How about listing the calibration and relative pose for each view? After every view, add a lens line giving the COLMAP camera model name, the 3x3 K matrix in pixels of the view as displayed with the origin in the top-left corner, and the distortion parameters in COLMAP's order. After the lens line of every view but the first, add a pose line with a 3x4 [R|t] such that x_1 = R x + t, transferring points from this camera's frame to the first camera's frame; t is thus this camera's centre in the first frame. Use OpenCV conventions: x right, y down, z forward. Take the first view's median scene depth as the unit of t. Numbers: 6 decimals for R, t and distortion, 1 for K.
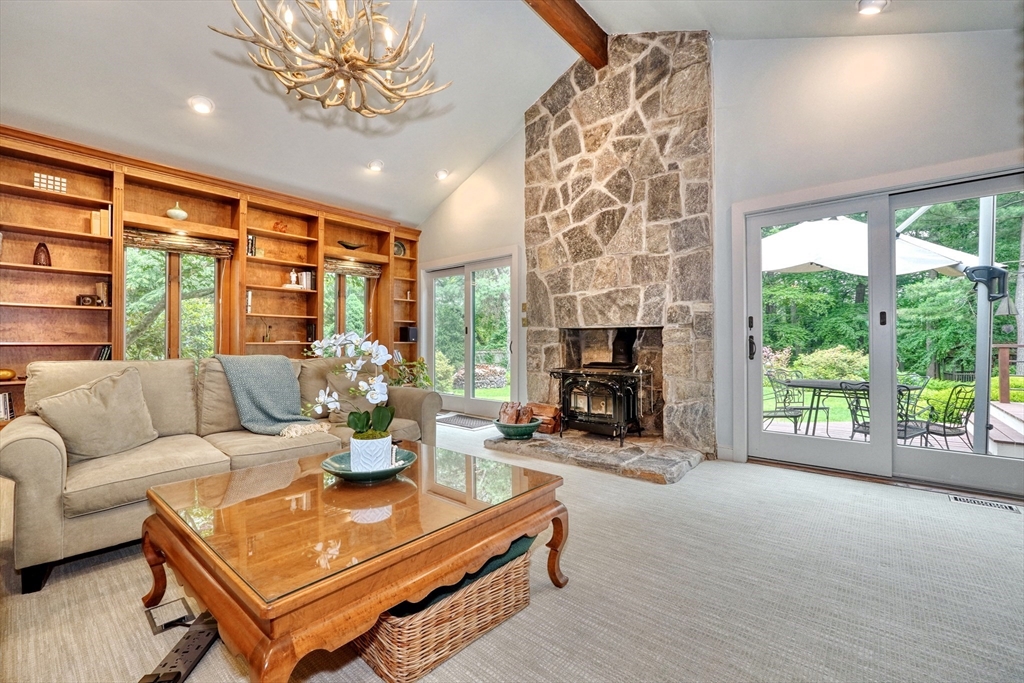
lens RADIAL K [[476.8, 0, 512.0], [0, 476.8, 341.5], [0, 0, 1]] dist [-0.003368, 0.000830]
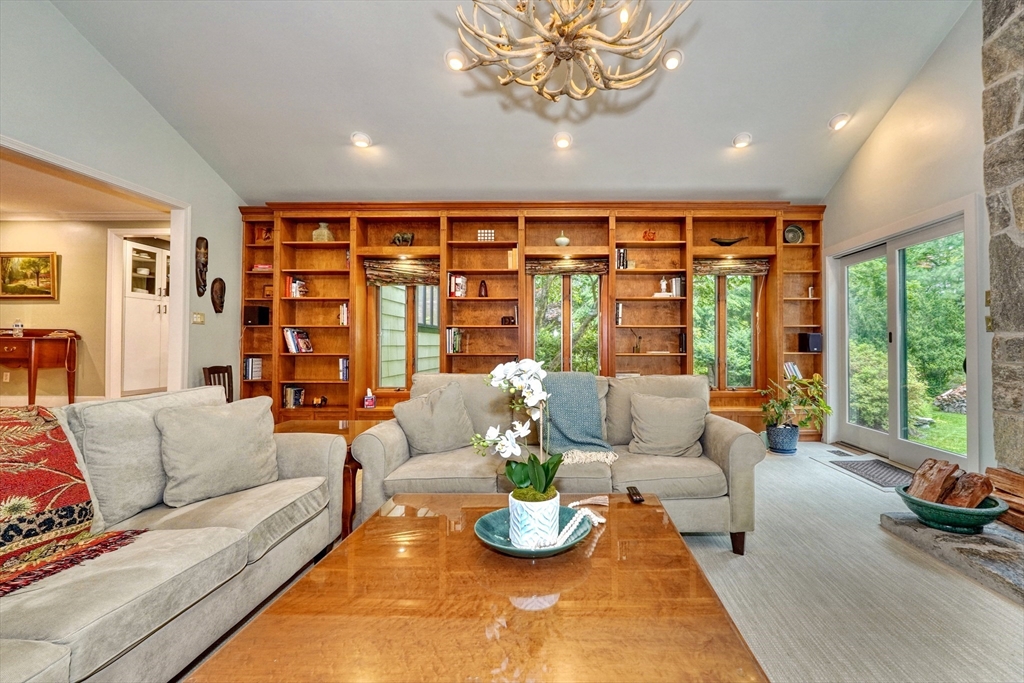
lens RADIAL K [[476.8, 0, 512.0], [0, 476.8, 341.5], [0, 0, 1]] dist [-0.003368, 0.000830]
pose [[0.622146, -0.009663, -0.782842, 0.101899], [0.005846, 0.999953, -0.007697, -0.015924], [0.782880, 0.000212, 0.622173, 0.166069]]
